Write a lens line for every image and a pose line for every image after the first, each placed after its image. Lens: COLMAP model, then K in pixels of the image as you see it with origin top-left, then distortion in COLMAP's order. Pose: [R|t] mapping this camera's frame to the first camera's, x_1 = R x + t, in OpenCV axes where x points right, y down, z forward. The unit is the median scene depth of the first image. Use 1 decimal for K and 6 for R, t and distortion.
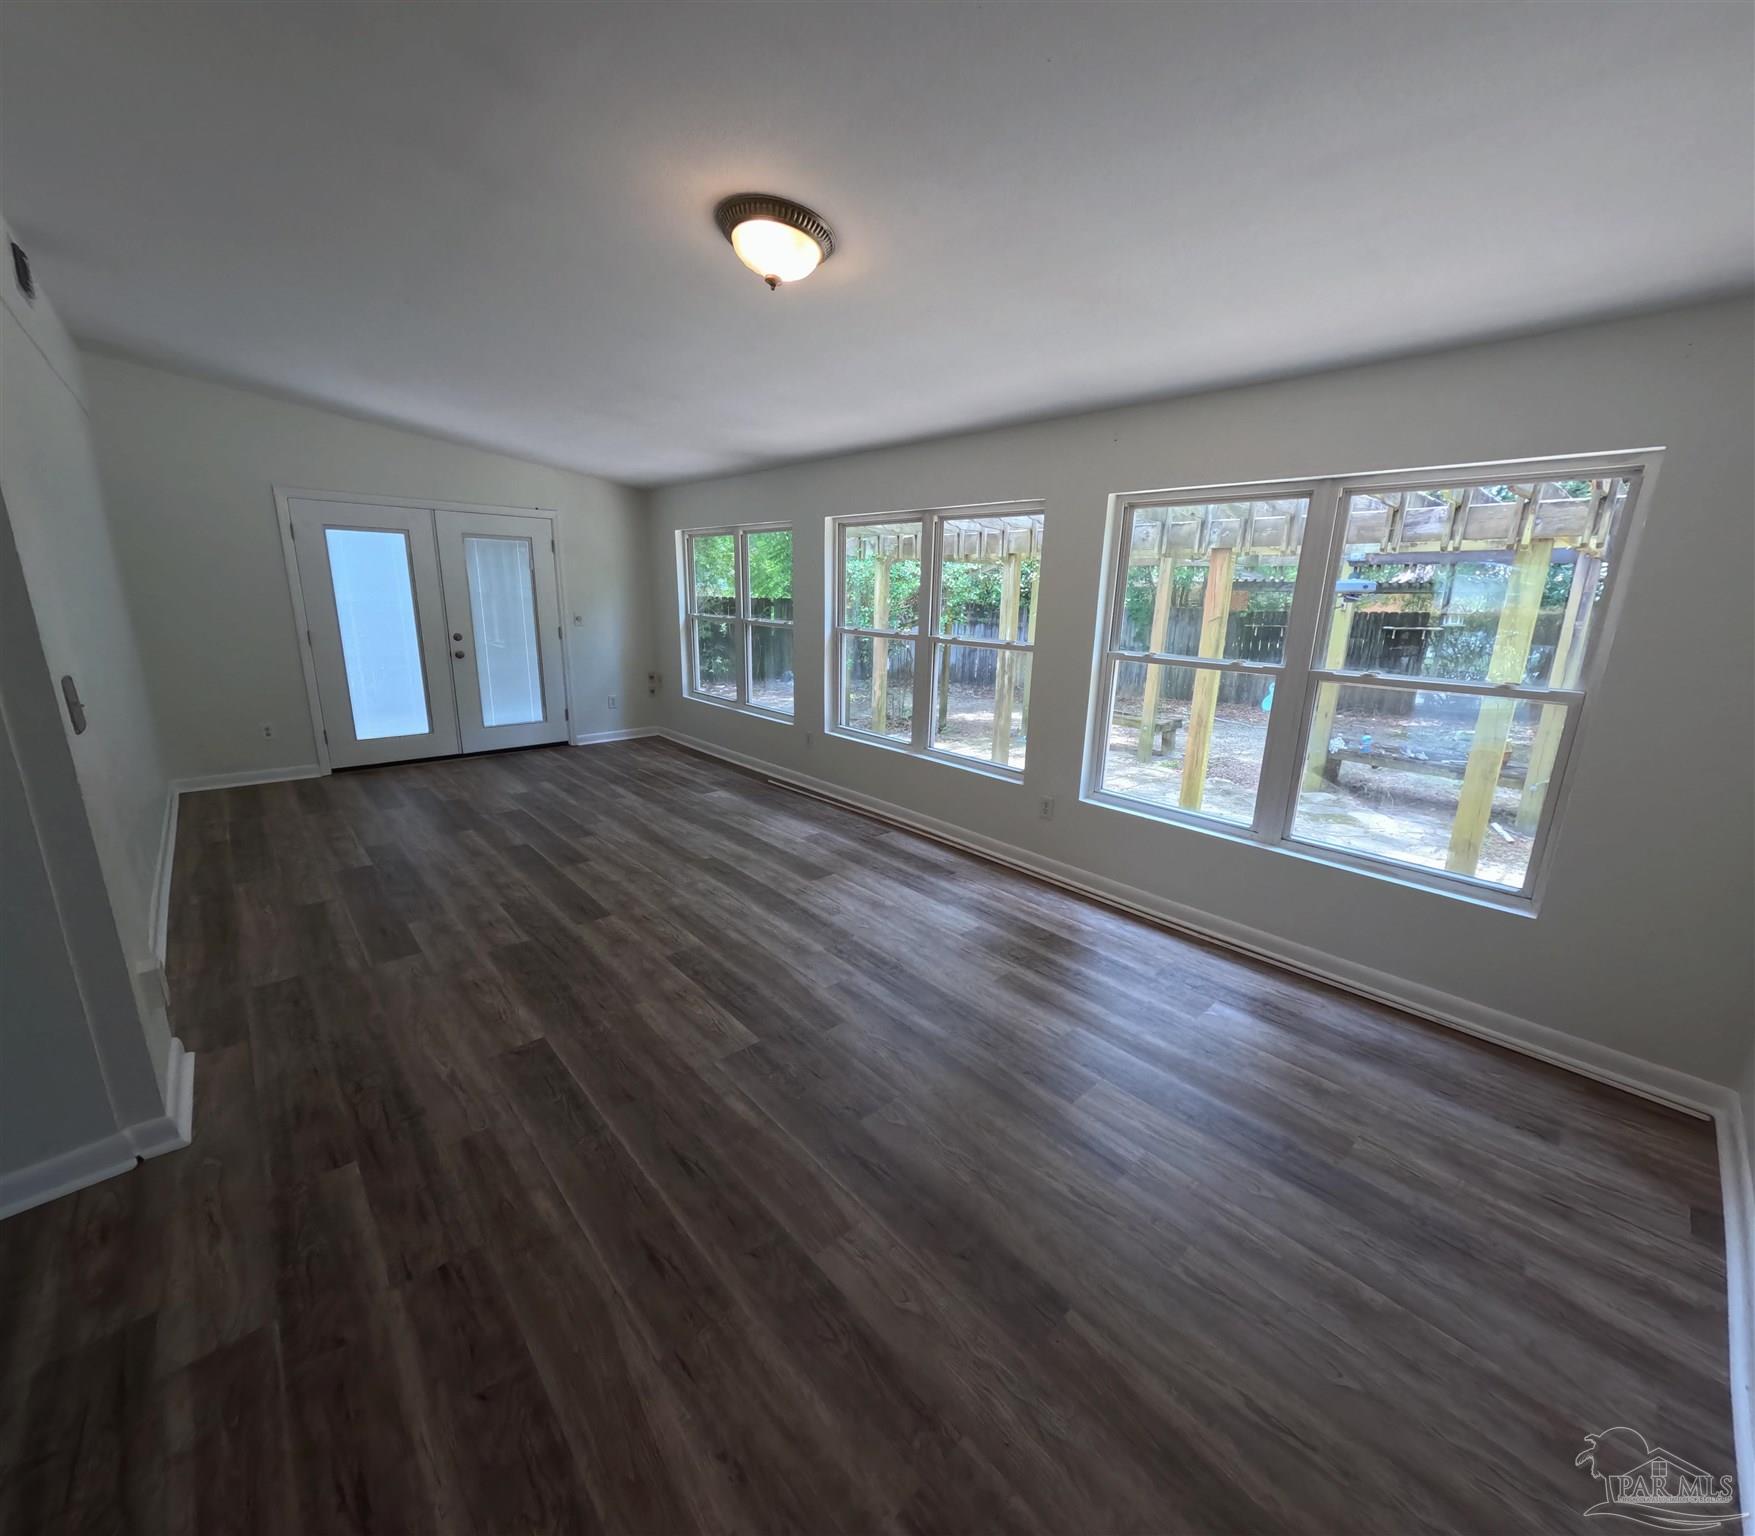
lens RADIAL K [[708.0, 0, 877.5], [0, 708.0, 768.0], [0, 0, 1]] dist [-0.000358, -0.000890]
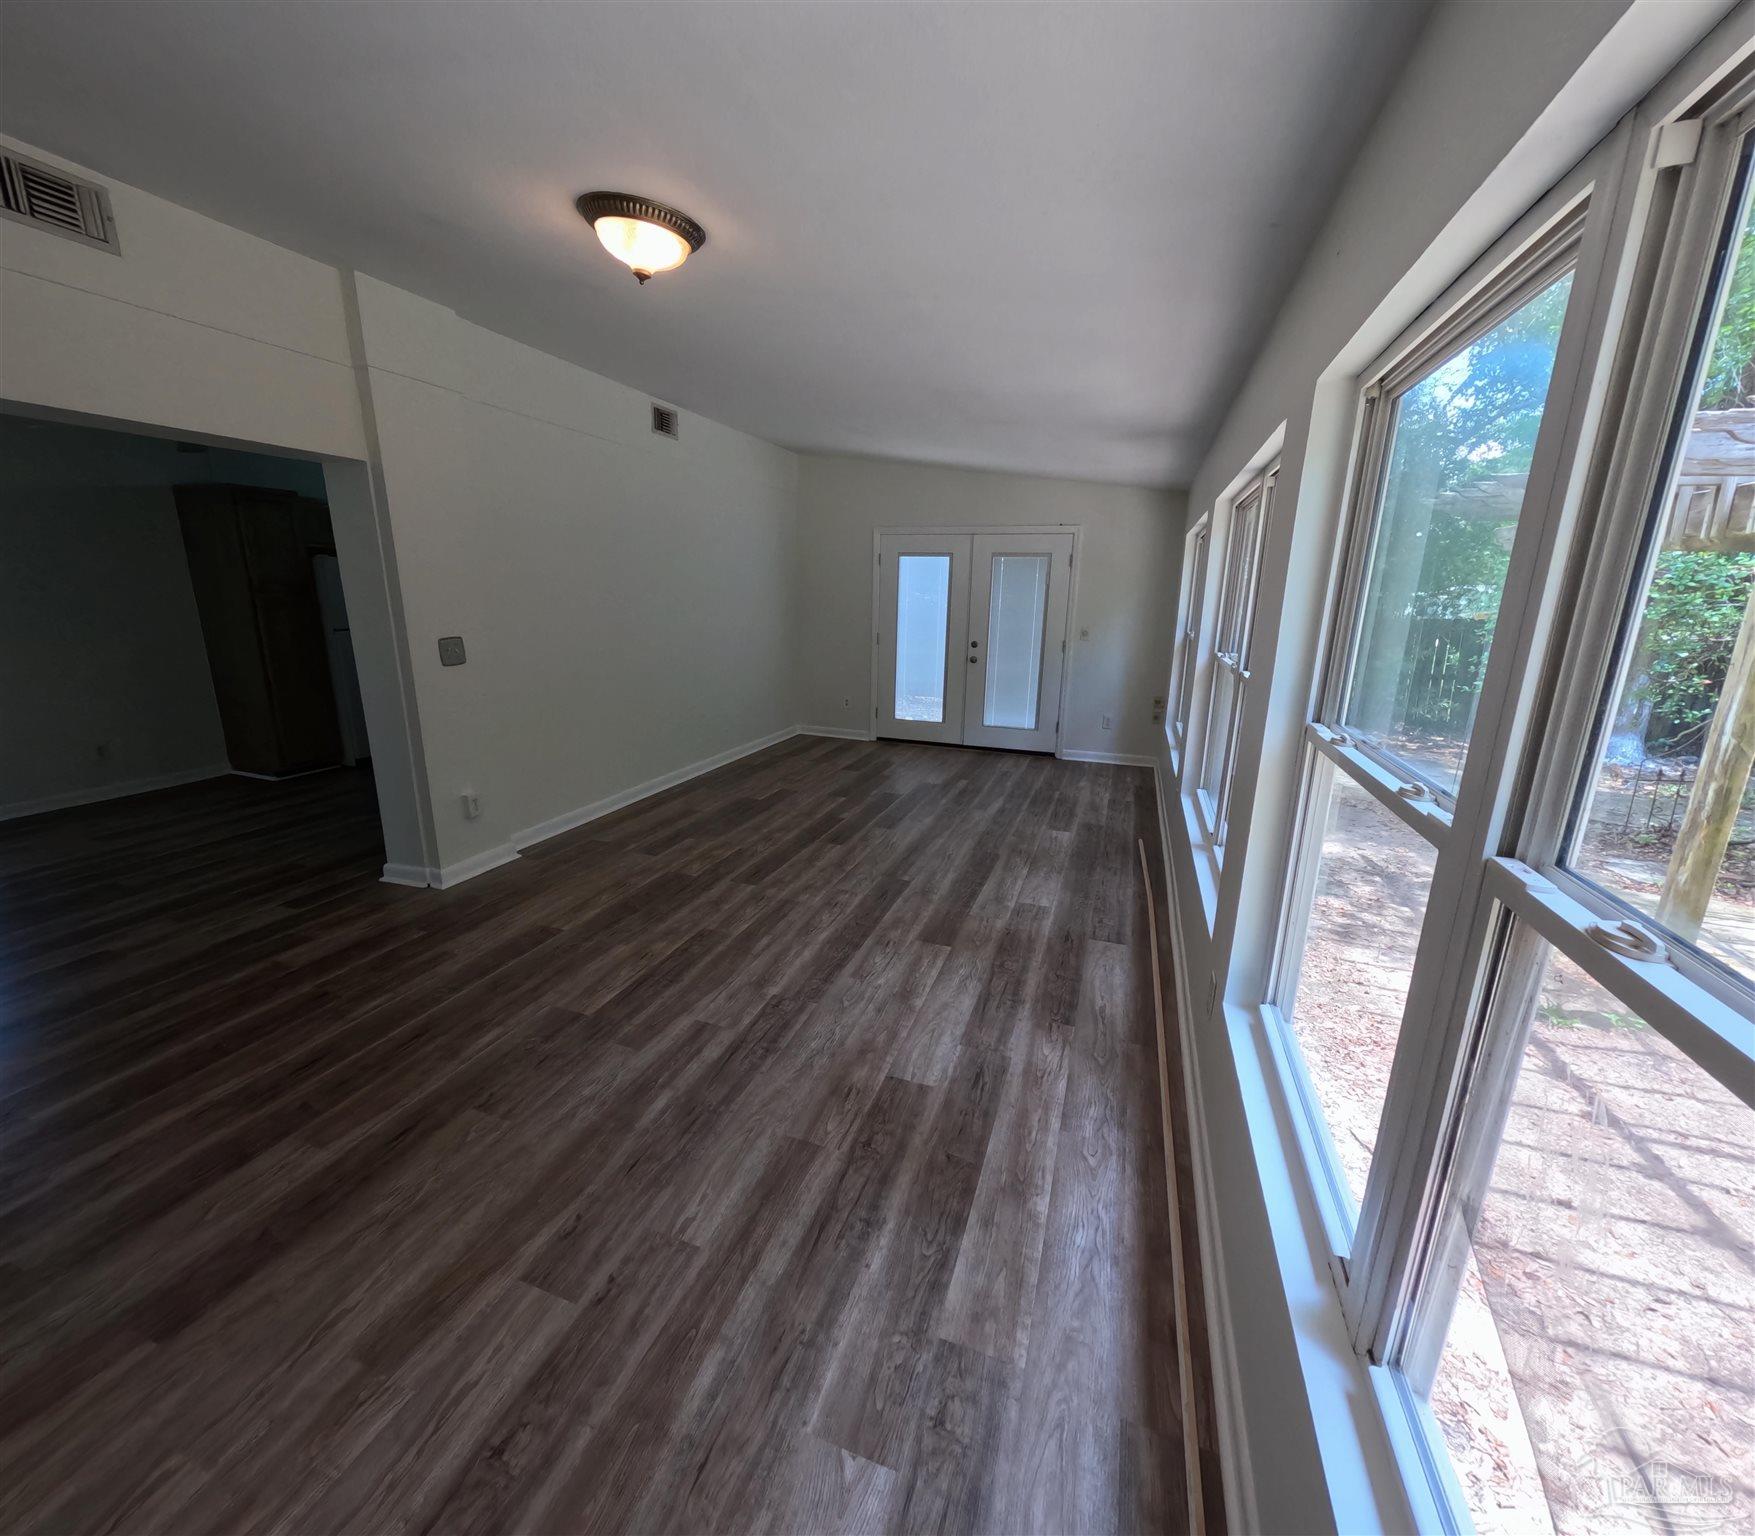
lens RADIAL K [[708.0, 0, 877.5], [0, 708.0, 768.0], [0, 0, 1]] dist [-0.000358, -0.000890]
pose [[0.478001, 0.199121, -0.855491, 0.567874], [-0.224230, 0.969357, 0.100337, -0.114042], [0.849256, 0.143866, 0.508003, 0.507013]]
